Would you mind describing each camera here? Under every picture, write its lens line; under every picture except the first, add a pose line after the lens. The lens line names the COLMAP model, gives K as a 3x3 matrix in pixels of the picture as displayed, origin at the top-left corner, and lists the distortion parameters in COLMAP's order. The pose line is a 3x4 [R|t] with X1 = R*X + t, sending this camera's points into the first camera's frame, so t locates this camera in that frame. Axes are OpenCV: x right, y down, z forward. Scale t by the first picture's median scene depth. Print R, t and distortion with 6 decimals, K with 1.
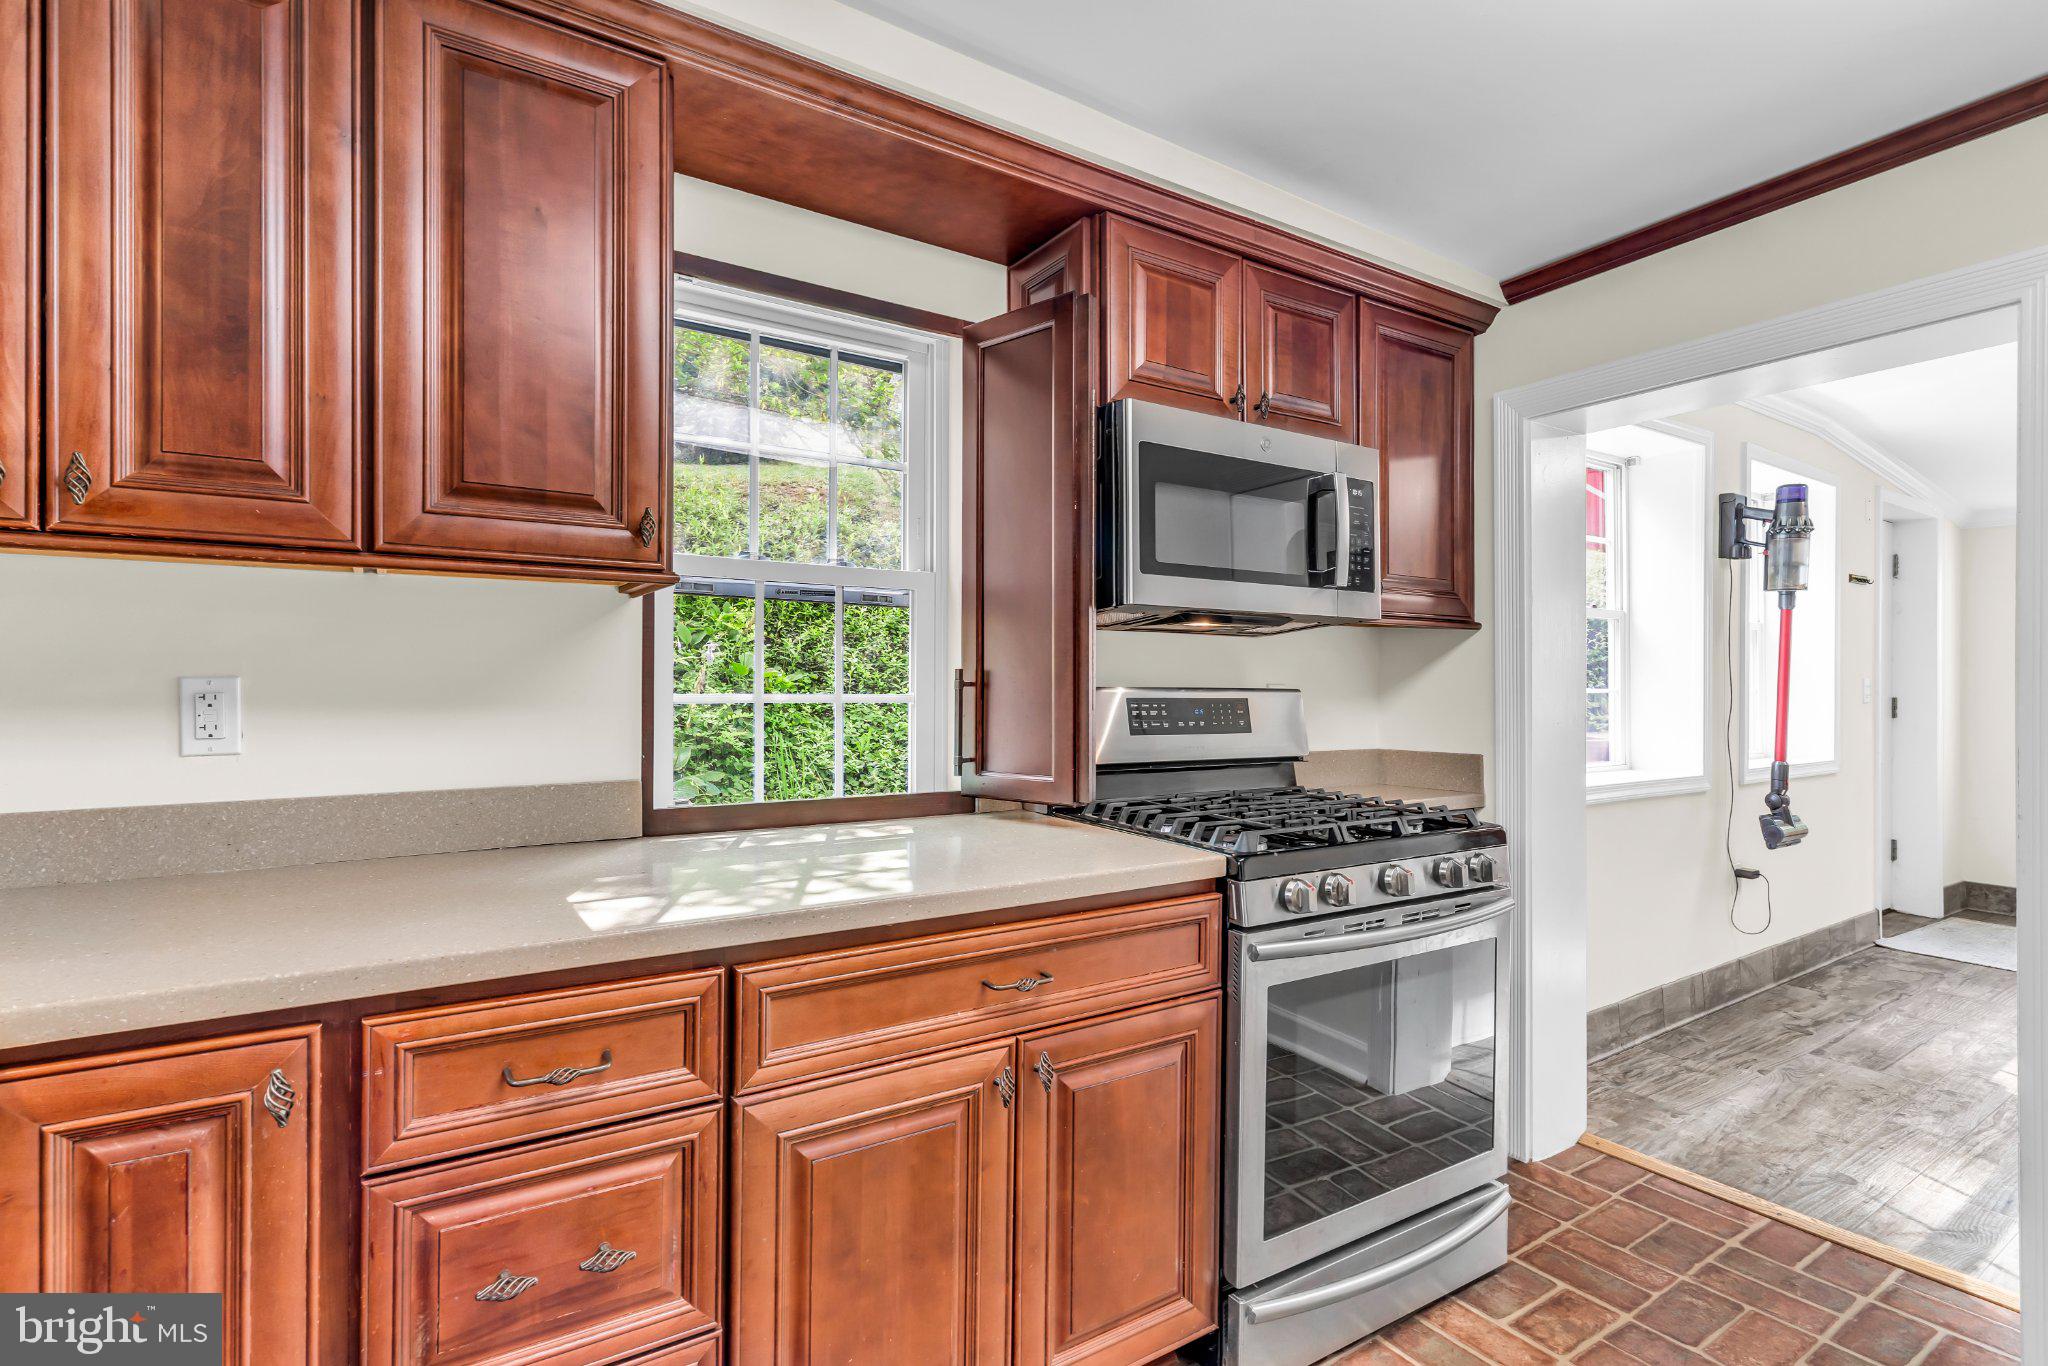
lens RADIAL K [[990.4, 0, 1026.7], [0, 990.4, 675.4], [0, 0, 1]] dist [0.005394, -0.003228]
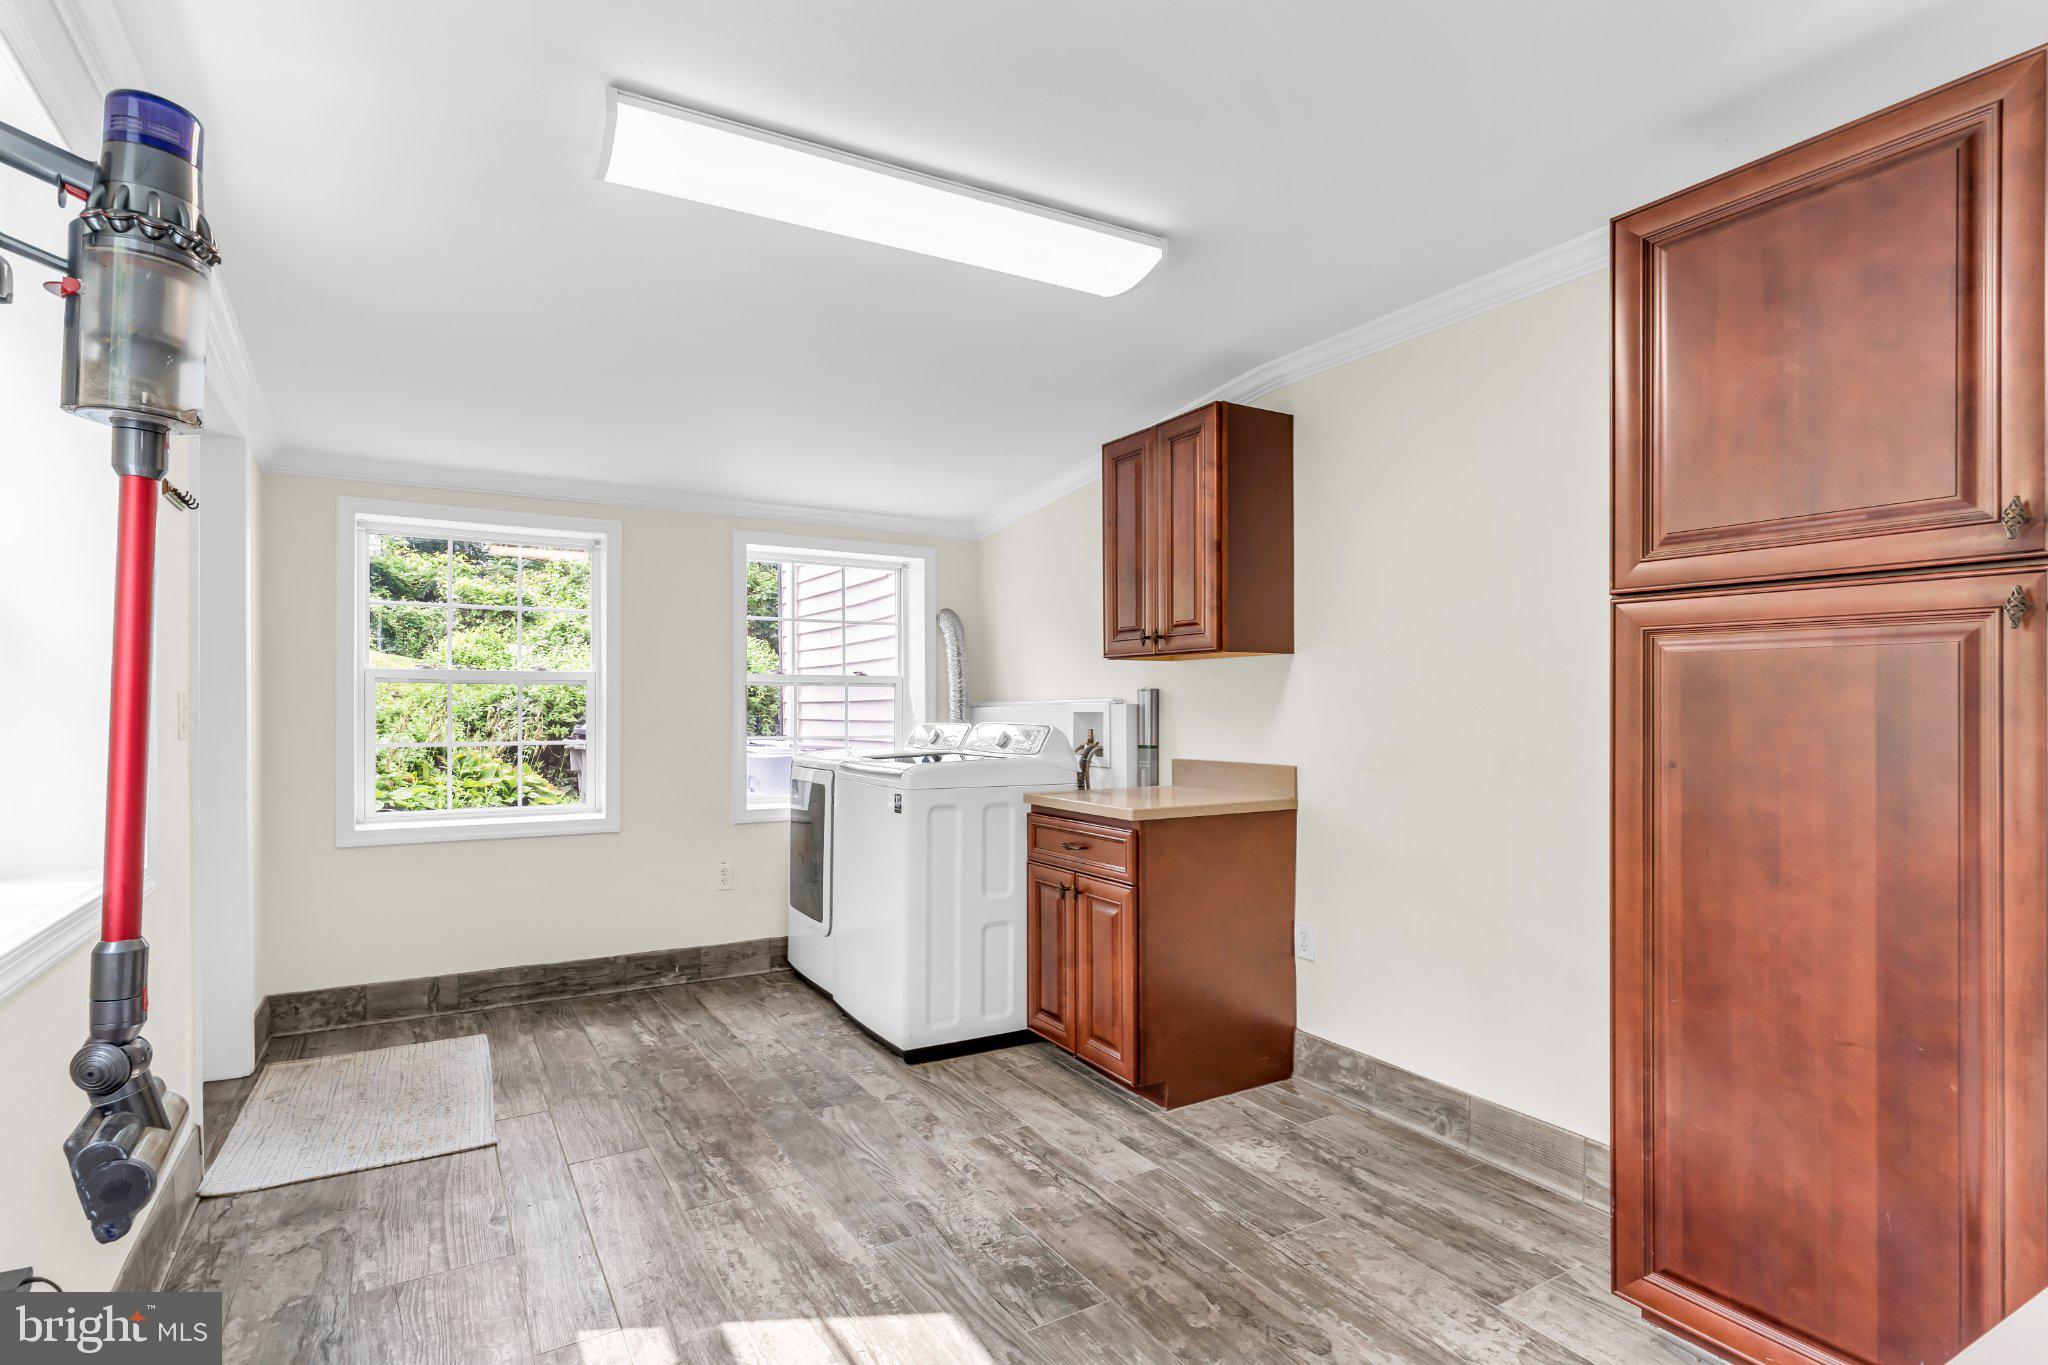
lens RADIAL K [[990.4, 0, 1036.0], [0, 990.4, 699.3], [0, 0, 1]] dist [0.005394, -0.003228]
pose [[0.038483, 0.000053, 0.999259, 0.440984], [-0.004474, 0.999990, 0.000120, 0.007044], [-0.999249, -0.004476, 0.038483, 0.680627]]
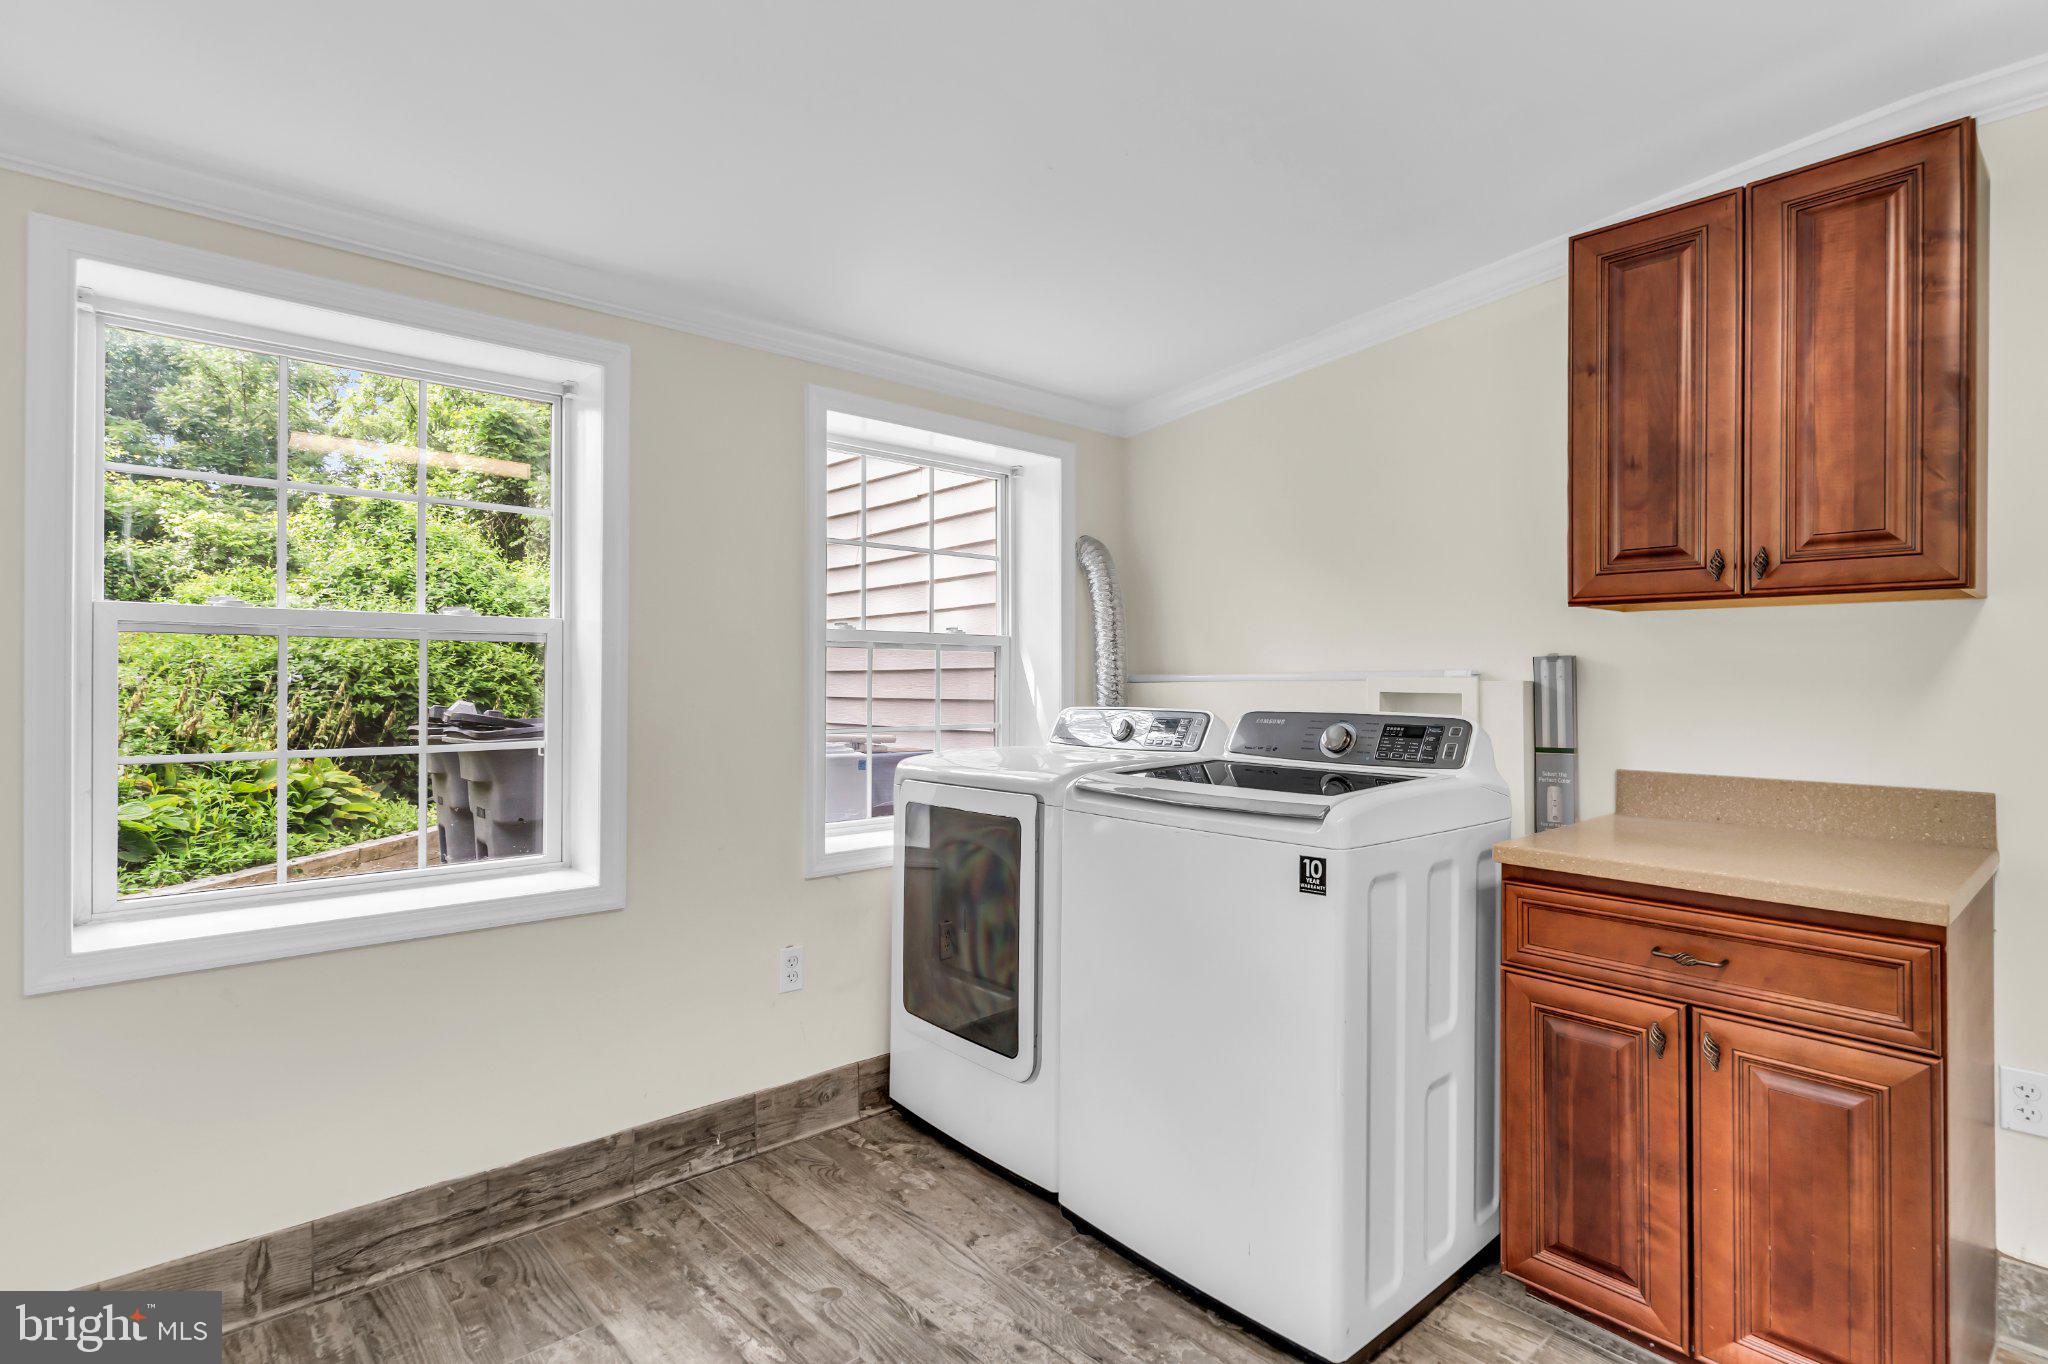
lens RADIAL K [[990.4, 0, 1042.2], [0, 990.4, 669.7], [0, 0, 1]] dist [0.005394, -0.003228]
pose [[-0.152695, 0.000017, 0.988273, 0.916504], [-0.011910, 0.999927, -0.001858, 0.009215], [-0.988202, -0.012054, -0.152683, 1.051541]]
